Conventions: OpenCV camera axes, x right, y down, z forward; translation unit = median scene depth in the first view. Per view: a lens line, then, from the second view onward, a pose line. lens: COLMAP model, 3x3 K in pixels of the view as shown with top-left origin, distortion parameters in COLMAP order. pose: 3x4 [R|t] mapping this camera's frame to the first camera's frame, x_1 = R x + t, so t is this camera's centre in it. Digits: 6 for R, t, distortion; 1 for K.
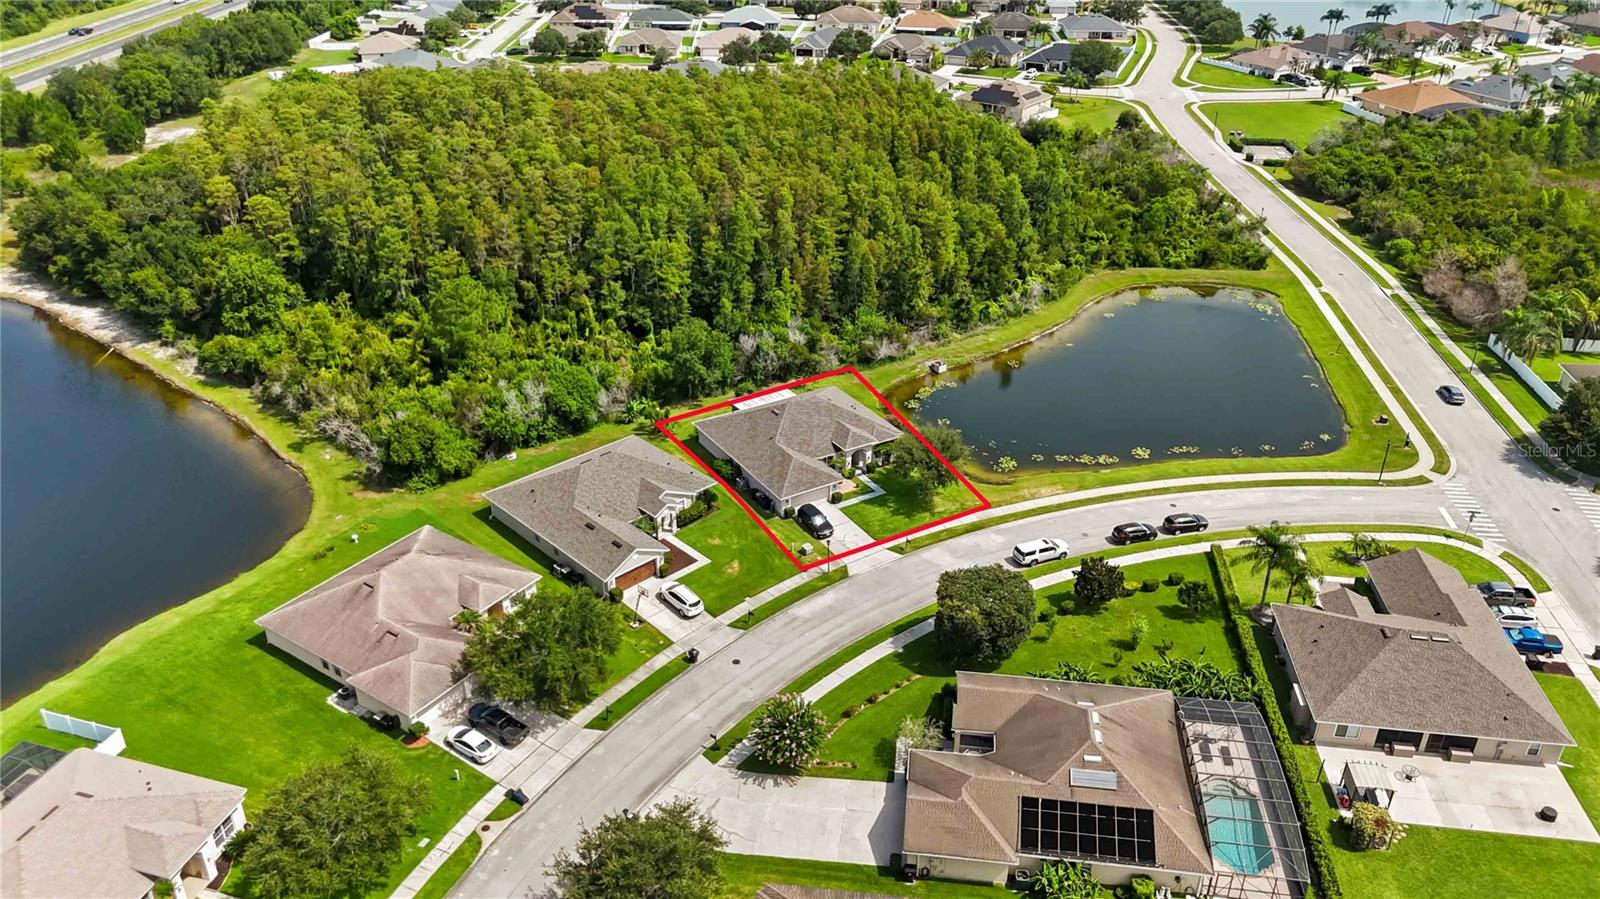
lens RADIAL K [[1186.8, 0, 803.6], [0, 1186.8, 444.5], [0, 0, 1]] dist [0.069596, -0.086514]
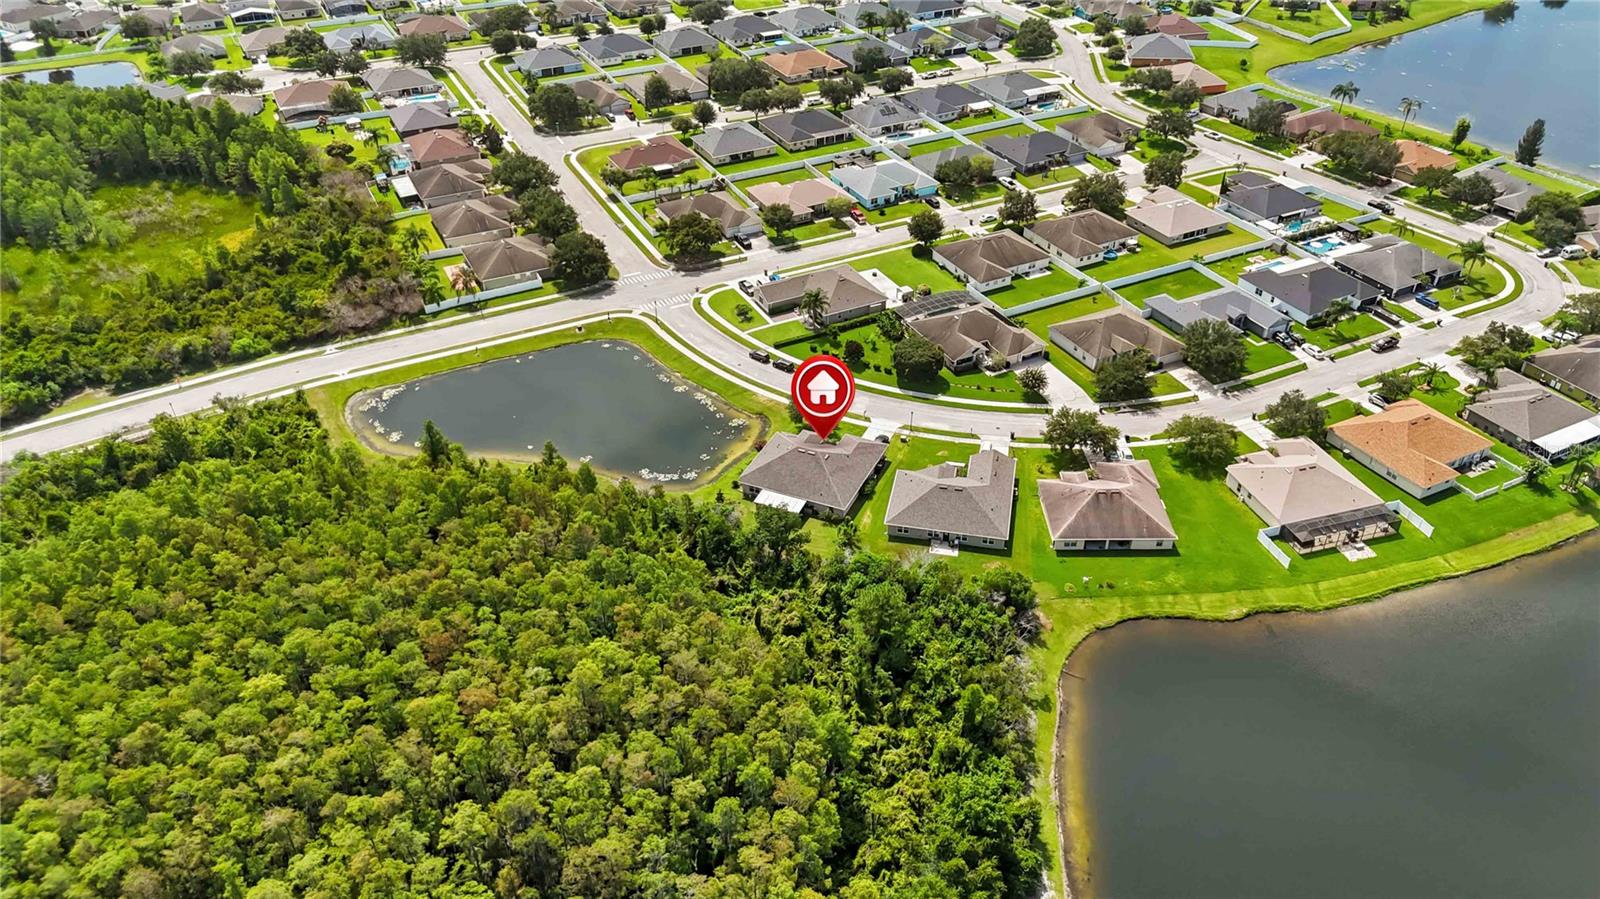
lens RADIAL K [[1186.8, 0, 803.6], [0, 1186.8, 444.5], [0, 0, 1]] dist [0.069596, -0.086514]
pose [[-0.565384, -0.481246, 0.669883, -0.863370], [0.385973, 0.563381, 0.730497, -0.987320], [-0.728948, 0.671568, -0.132779, 1.052846]]
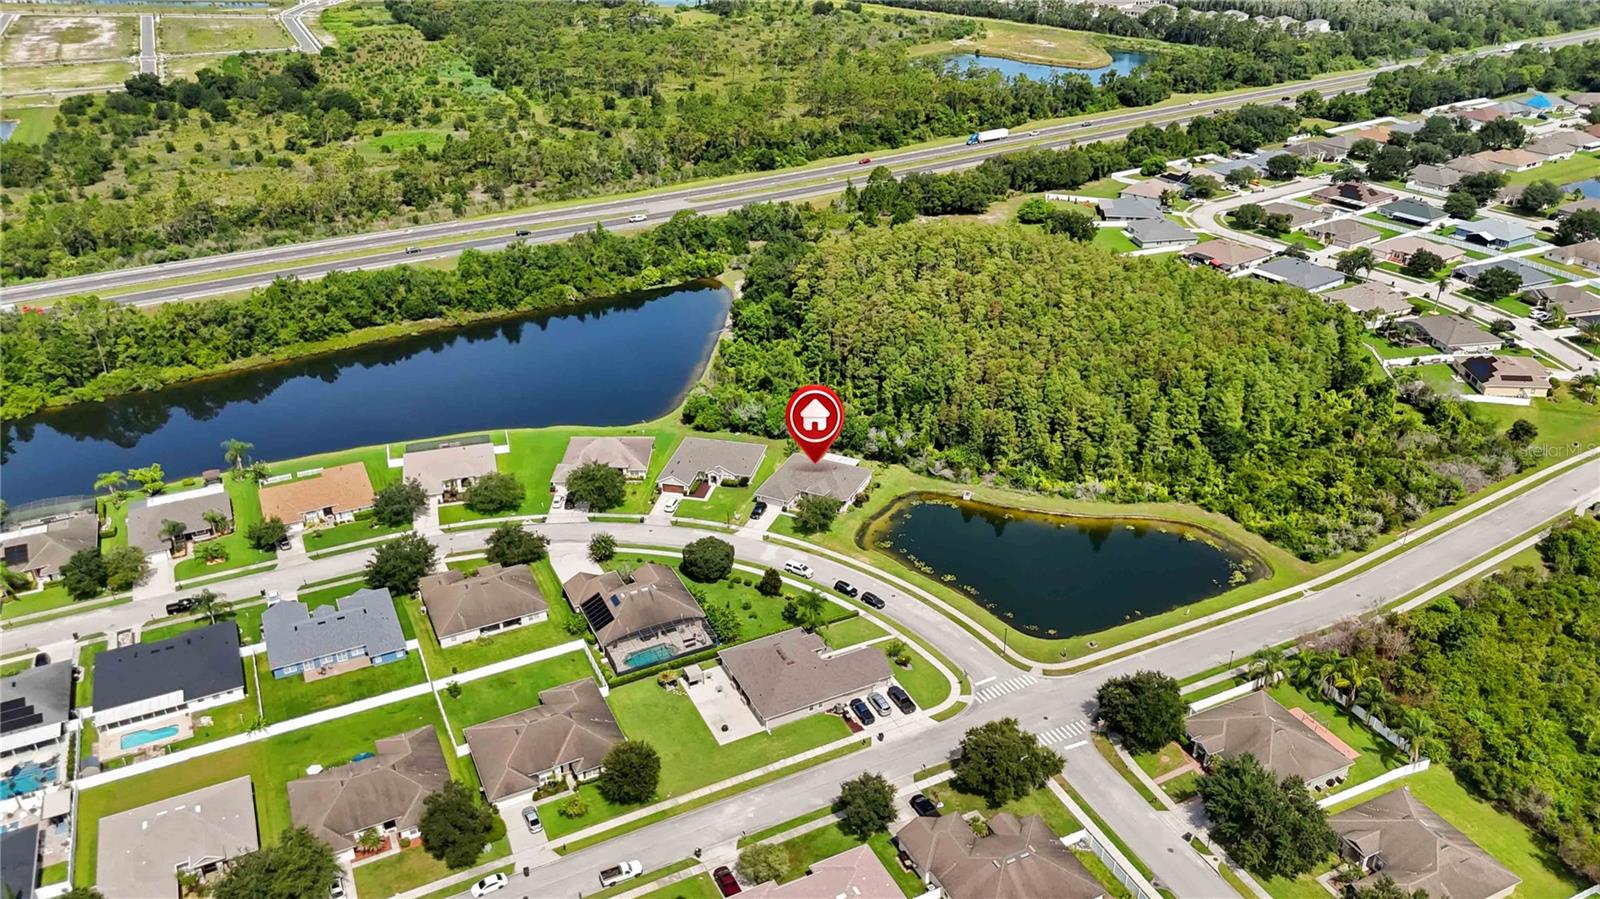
lens RADIAL K [[1186.8, 0, 803.6], [0, 1186.8, 444.5], [0, 0, 1]] dist [0.069596, -0.086514]
pose [[0.553854, 0.376661, -0.742544, 1.197715], [-0.393457, 0.904365, 0.165271, -0.317593], [0.733783, 0.200623, 0.649087, -0.210258]]
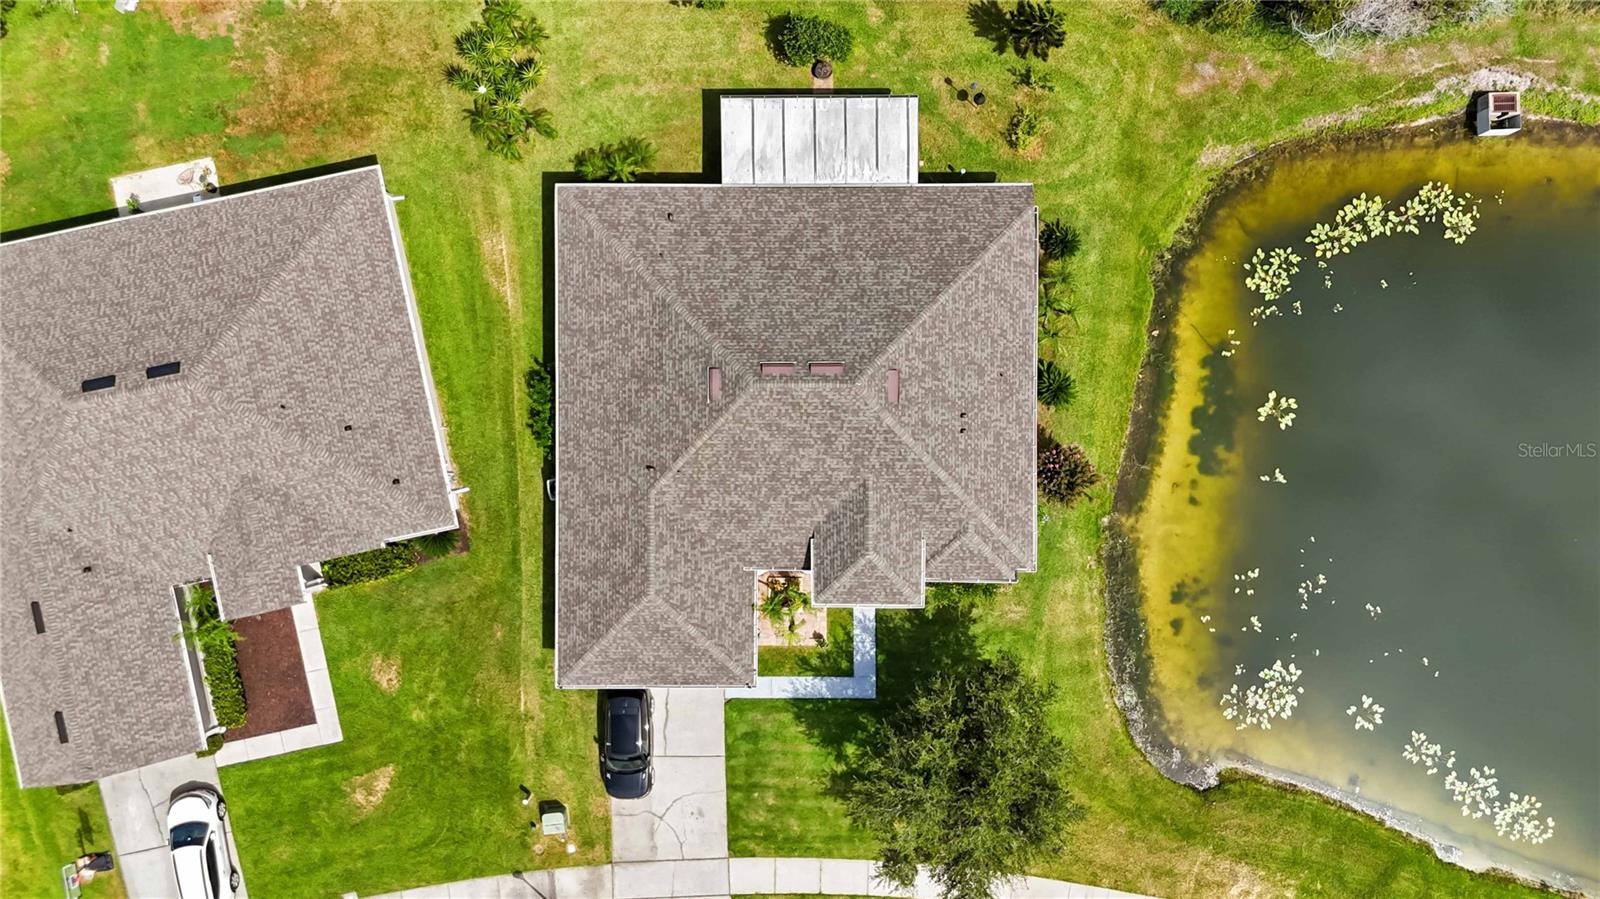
lens RADIAL K [[1186.8, 0, 803.6], [0, 1186.8, 444.5], [0, 0, 1]] dist [0.069596, -0.086514]
pose [[0.849125, 0.528010, -0.013869, 0.010393], [-0.233662, 0.399055, 0.886655, -0.280860], [0.473697, -0.749640, 0.462223, 0.736704]]
